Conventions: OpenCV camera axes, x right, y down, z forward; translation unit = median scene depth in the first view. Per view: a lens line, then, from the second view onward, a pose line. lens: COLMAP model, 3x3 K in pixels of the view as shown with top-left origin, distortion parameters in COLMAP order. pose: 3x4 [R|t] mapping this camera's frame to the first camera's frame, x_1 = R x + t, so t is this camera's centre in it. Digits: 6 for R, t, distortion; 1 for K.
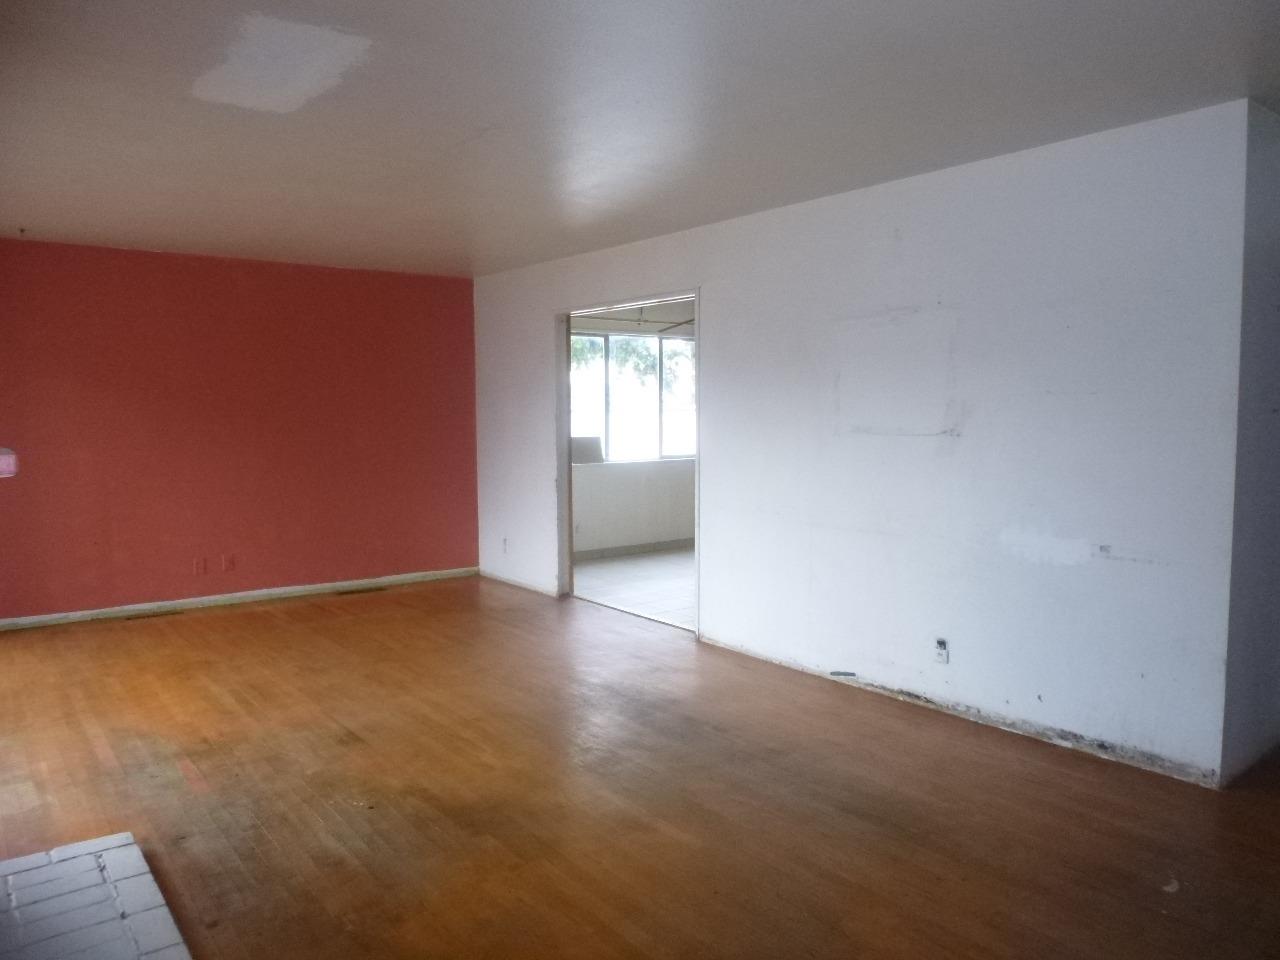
lens RADIAL K [[949.5, 0, 679.3], [0, 949.5, 475.7], [0, 0, 1]] dist [-0.047557, 0.041294]
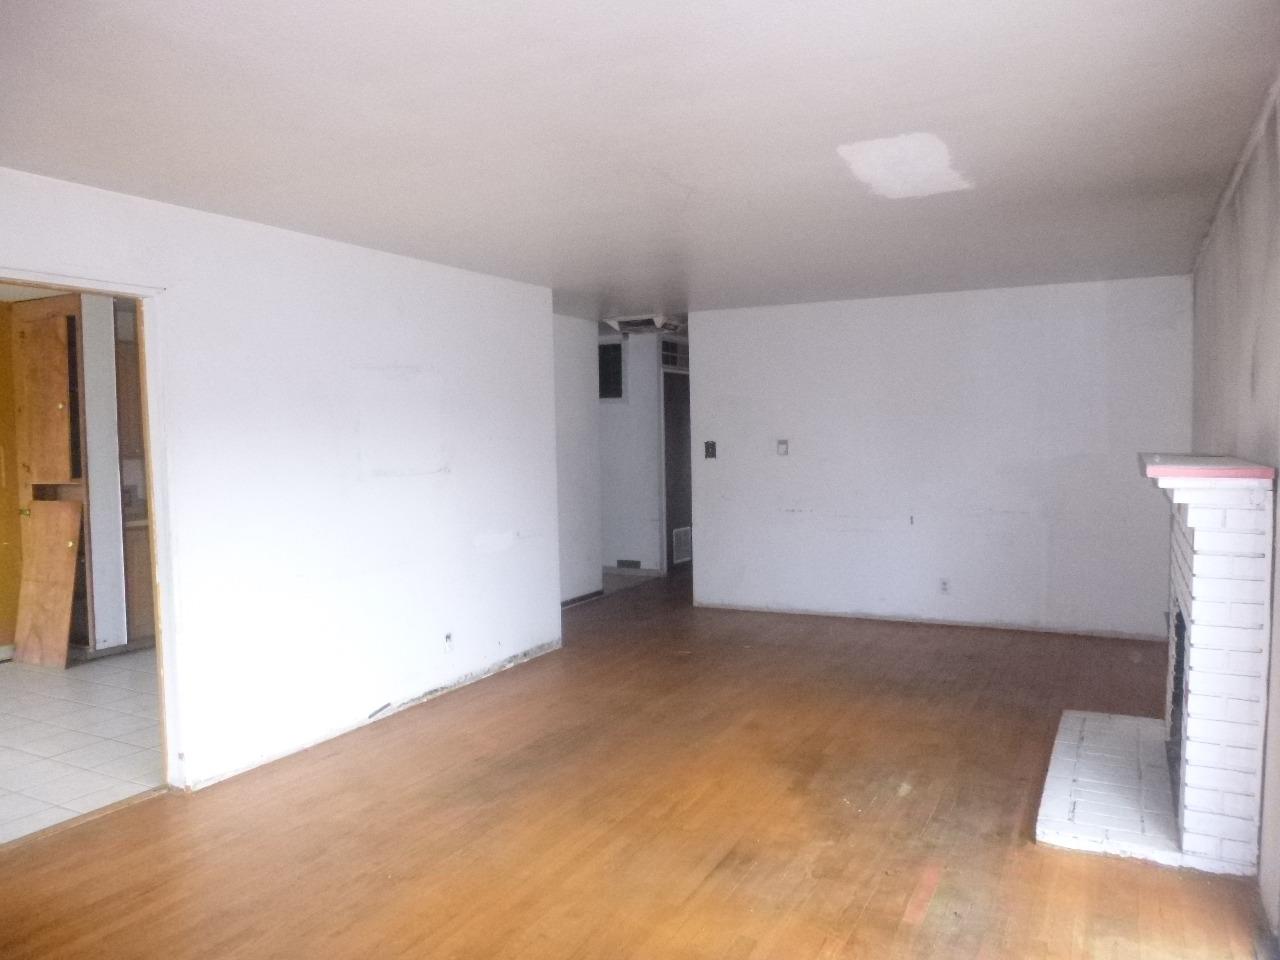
lens RADIAL K [[902.9, 0, 637.8], [0, 902.9, 473.7], [0, 0, 1]] dist [0.000309, 0.000781]
pose [[-0.392698, -0.029442, 0.919196, -1.031792], [0.082062, 0.994379, 0.066909, -0.110822], [-0.915999, 0.101706, -0.388075, 1.357631]]
